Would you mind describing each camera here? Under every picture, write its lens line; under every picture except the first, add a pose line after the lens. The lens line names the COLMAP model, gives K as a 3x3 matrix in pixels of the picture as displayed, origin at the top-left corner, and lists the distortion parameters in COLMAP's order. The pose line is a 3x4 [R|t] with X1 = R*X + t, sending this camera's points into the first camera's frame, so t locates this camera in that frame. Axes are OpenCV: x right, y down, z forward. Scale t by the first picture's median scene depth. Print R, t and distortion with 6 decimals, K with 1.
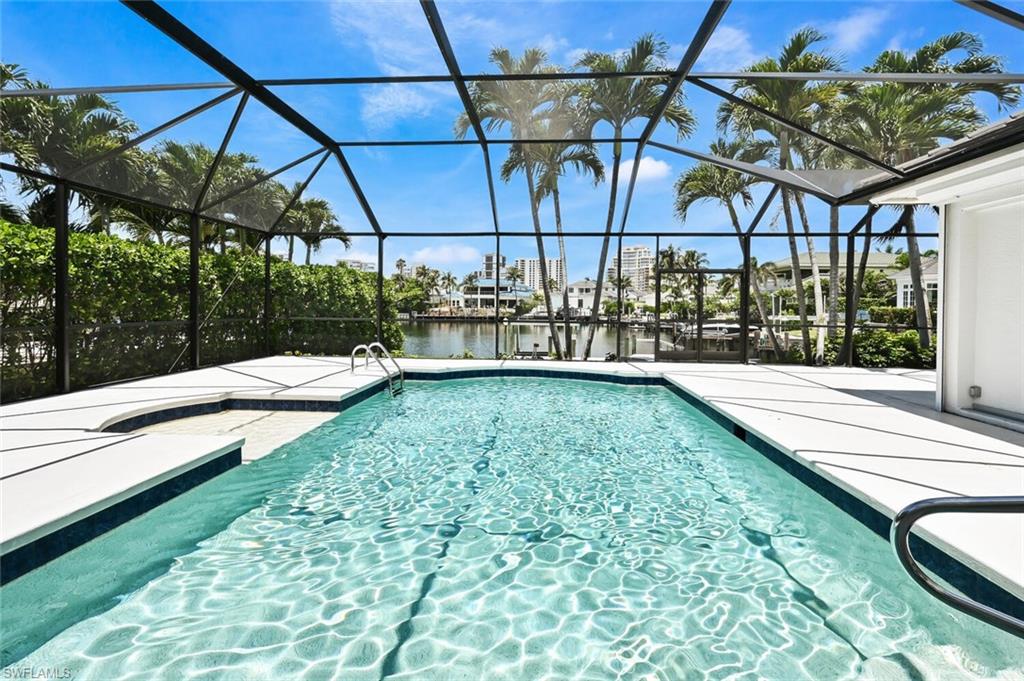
lens RADIAL K [[428.7, 0, 521.8], [0, 428.7, 305.6], [0, 0, 1]] dist [-0.002777, 0.000991]
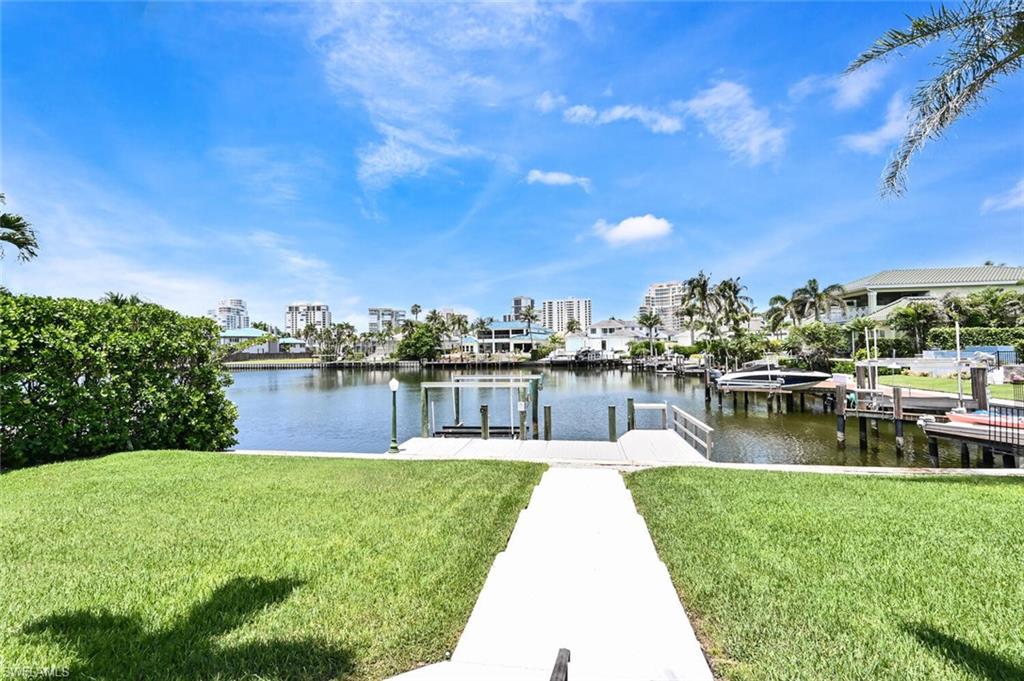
lens RADIAL K [[428.7, 0, 502.7], [0, 428.7, 332.7], [0, 0, 1]] dist [-0.002777, 0.000991]
pose [[0.992901, -0.031347, -0.114736, 0.046589], [0.026948, 0.998848, -0.039696, -0.001869], [0.115848, 0.036322, 0.992603, 0.109585]]
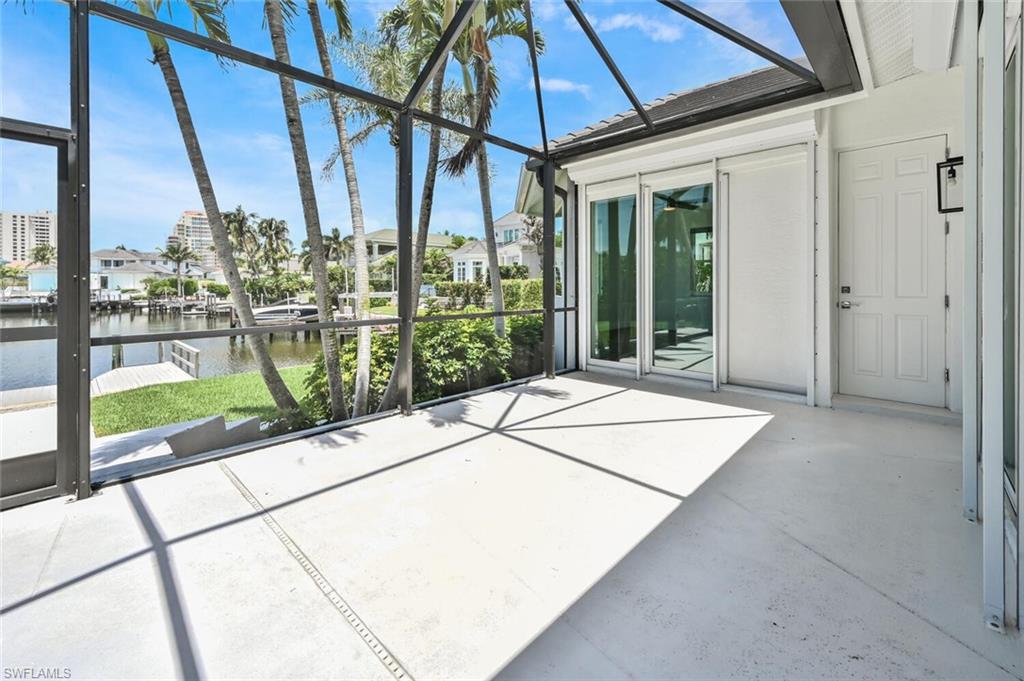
lens RADIAL K [[428.7, 0, 520.6], [0, 428.7, 291.9], [0, 0, 1]] dist [-0.002777, 0.000991]
pose [[0.636072, -0.029212, 0.771076, 0.050906], [0.013229, 0.999549, 0.026955, 0.000794], [-0.771516, -0.006945, 0.636172, 0.063870]]
